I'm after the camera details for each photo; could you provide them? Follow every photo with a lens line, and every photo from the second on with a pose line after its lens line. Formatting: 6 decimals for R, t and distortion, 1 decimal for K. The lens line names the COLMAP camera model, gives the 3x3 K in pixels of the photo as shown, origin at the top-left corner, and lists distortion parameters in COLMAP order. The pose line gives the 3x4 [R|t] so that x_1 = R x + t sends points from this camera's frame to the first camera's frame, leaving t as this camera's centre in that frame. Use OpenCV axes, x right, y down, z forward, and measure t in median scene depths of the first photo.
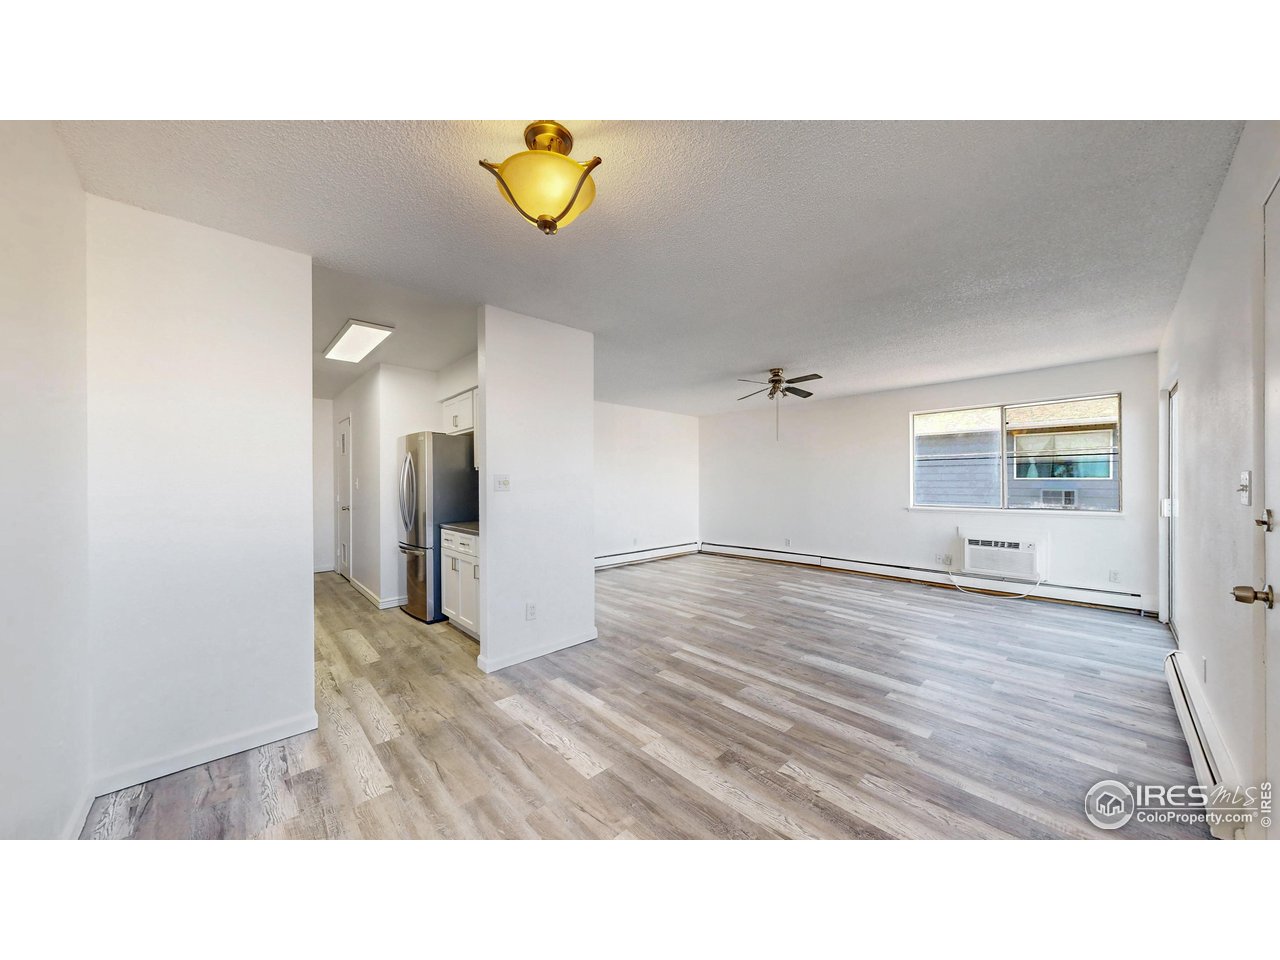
lens RADIAL K [[439.8, 0, 641.0], [0, 439.8, 482.1], [0, 0, 1]] dist [0.000658, 0.000237]
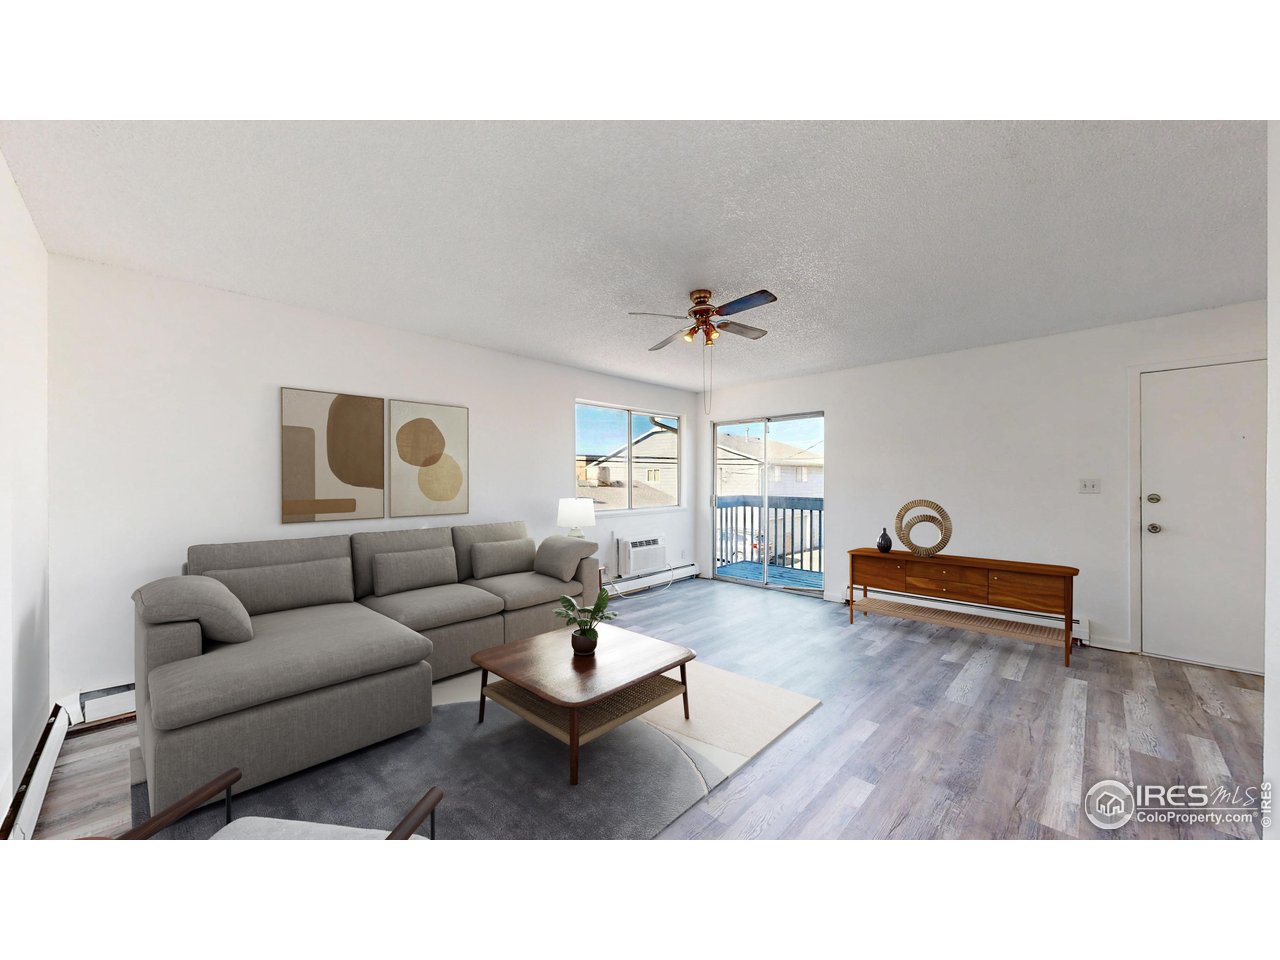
lens RADIAL K [[469.5, 0, 636.9], [0, 469.5, 476.2], [0, 0, 1]] dist [0.005131, -0.000388]
pose [[-0.043499, 0.010685, 0.998996, -0.509925], [0.003589, 0.999938, -0.010539, -0.011415], [-0.999047, 0.003127, -0.043535, 1.752525]]
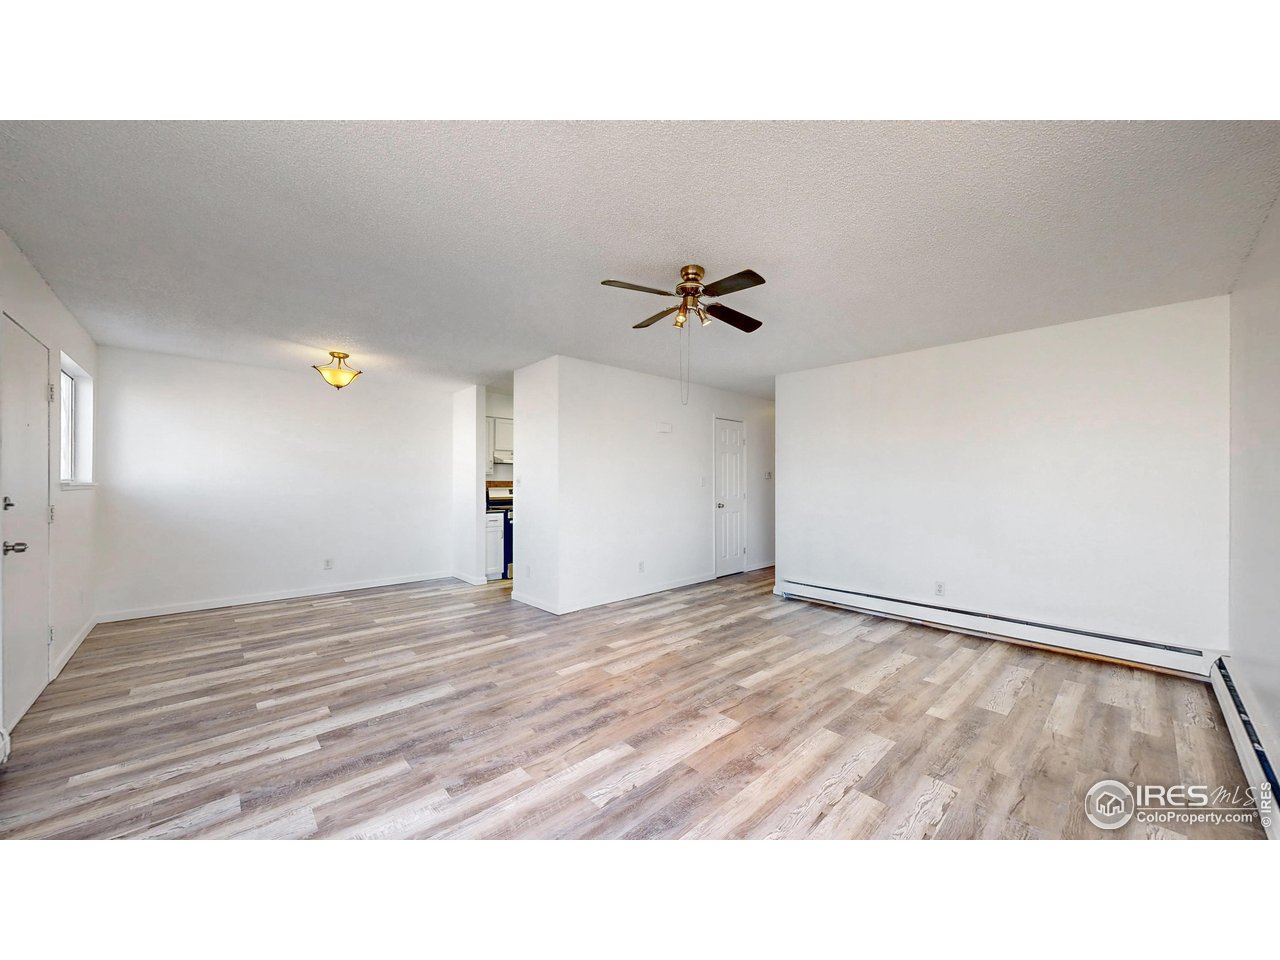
lens RADIAL K [[469.5, 0, 638.1], [0, 469.5, 479.3], [0, 0, 1]] dist [0.005131, -0.000388]
pose [[-0.010449, -0.002087, -0.999943, 1.379523], [-0.000797, 0.999998, -0.002078, -0.004299], [0.999945, 0.000775, -0.010450, 1.478304]]
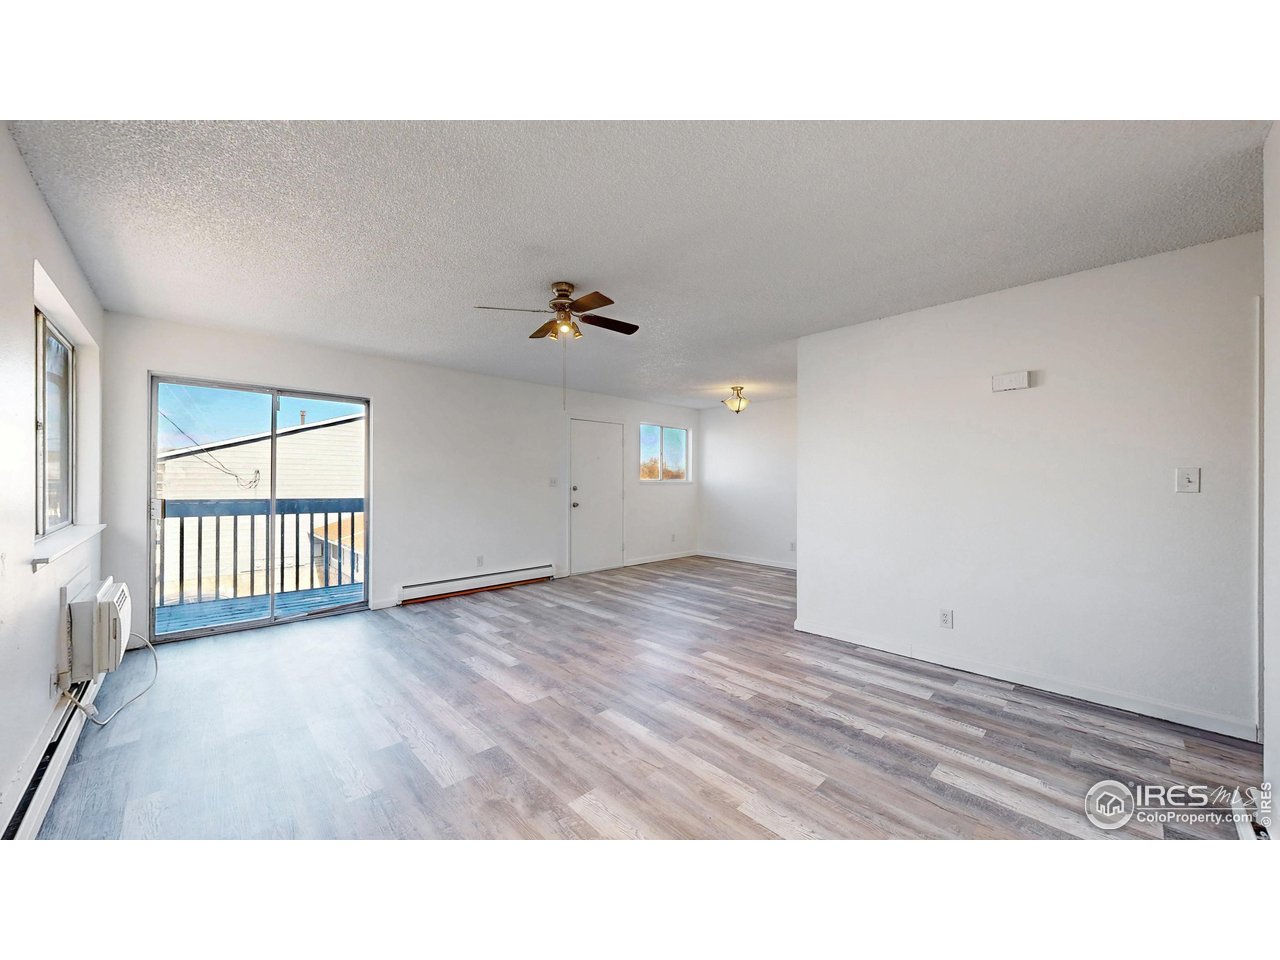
lens RADIAL K [[469.5, 0, 639.3], [0, 469.5, 482.9], [0, 0, 1]] dist [0.005131, -0.000388]
pose [[-0.999973, 0.000435, -0.007342, 0.333109], [0.000410, 0.999994, 0.003504, 0.003307], [0.007343, 0.003501, -0.999967, 2.546603]]
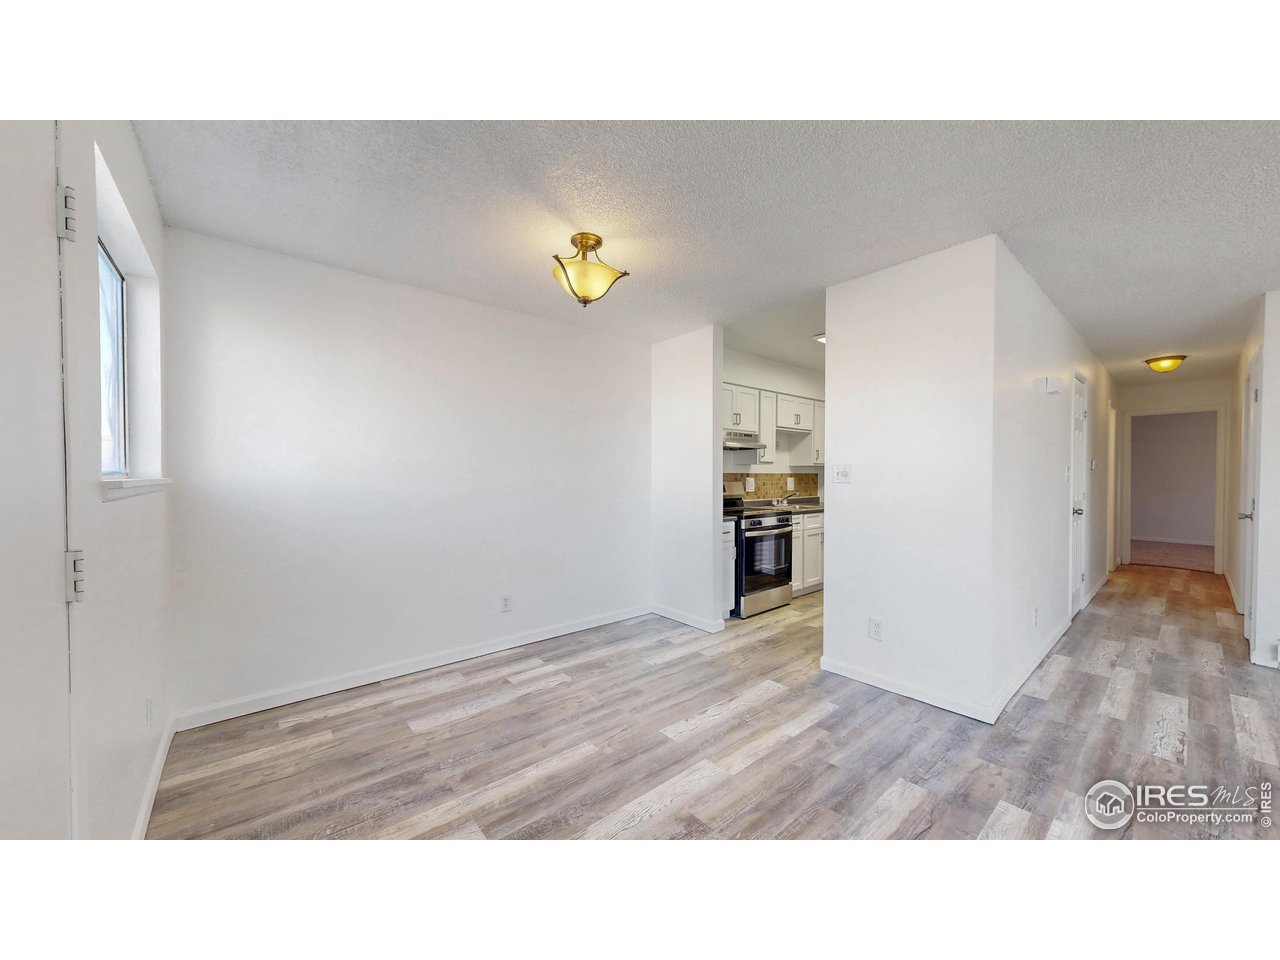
lens RADIAL K [[469.5, 0, 640.6], [0, 469.5, 481.4], [0, 0, 1]] dist [0.005131, -0.000388]
pose [[-0.052040, 0.019988, -0.998445, 0.706635], [0.001017, 0.999800, 0.019962, -0.004772], [0.998644, 0.000024, -0.052050, 0.648160]]
